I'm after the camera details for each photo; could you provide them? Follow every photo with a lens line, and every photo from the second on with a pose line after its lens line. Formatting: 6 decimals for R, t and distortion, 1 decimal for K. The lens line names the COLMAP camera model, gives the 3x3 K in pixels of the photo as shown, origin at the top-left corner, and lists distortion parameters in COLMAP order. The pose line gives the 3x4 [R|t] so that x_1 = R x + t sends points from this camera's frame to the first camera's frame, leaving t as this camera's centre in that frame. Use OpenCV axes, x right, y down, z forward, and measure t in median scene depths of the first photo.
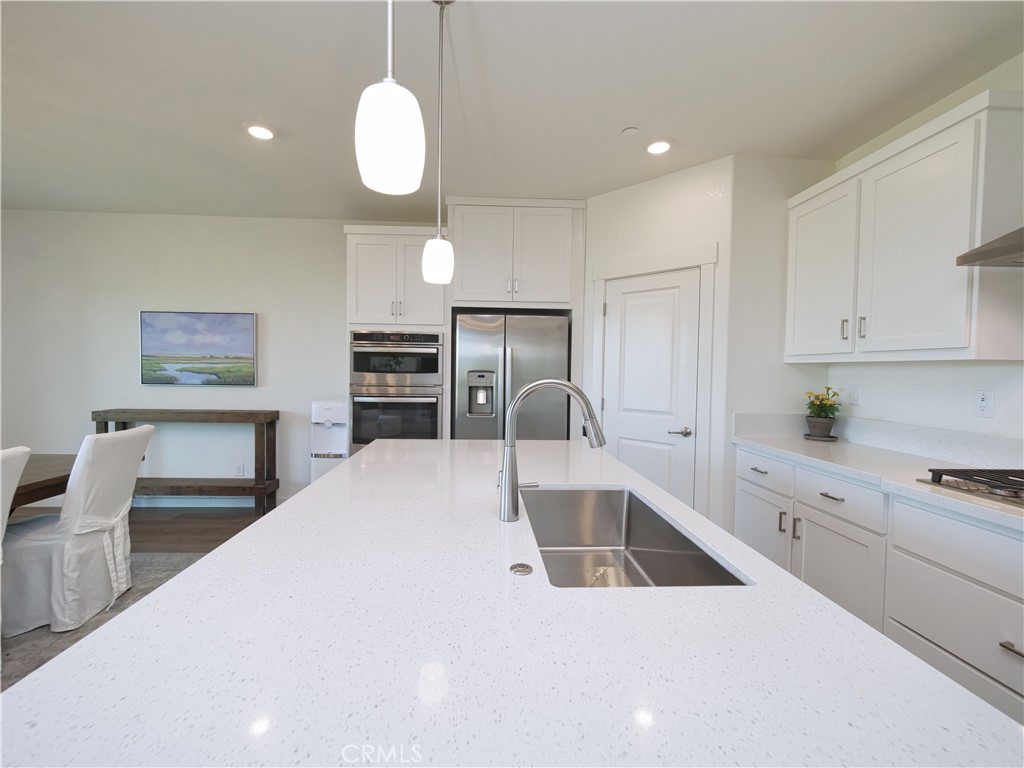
lens RADIAL K [[440.5, 0, 502.3], [0, 440.5, 385.3], [0, 0, 1]] dist [-0.005310, 0.002530]
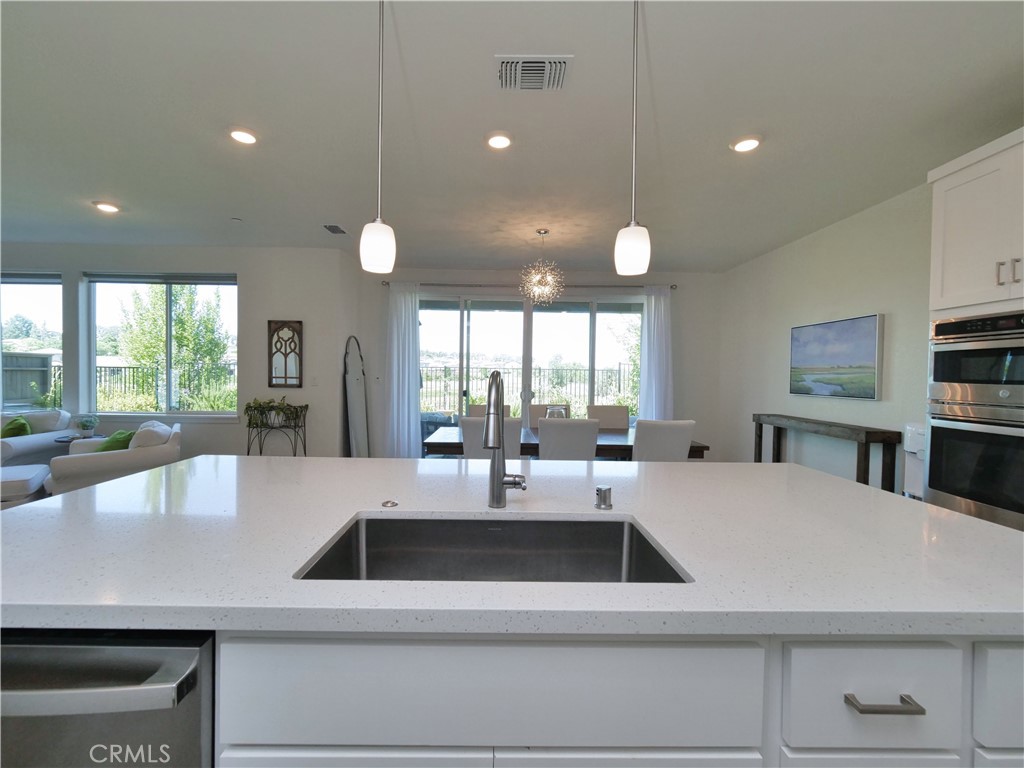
lens RADIAL K [[440.5, 0, 505.3], [0, 440.5, 381.3], [0, 0, 1]] dist [-0.005310, 0.002530]
pose [[-0.037373, 0.000793, -0.999301, 0.316002], [-0.051115, 0.998689, 0.002704, 0.000461], [0.997993, 0.051181, -0.037283, 0.322124]]
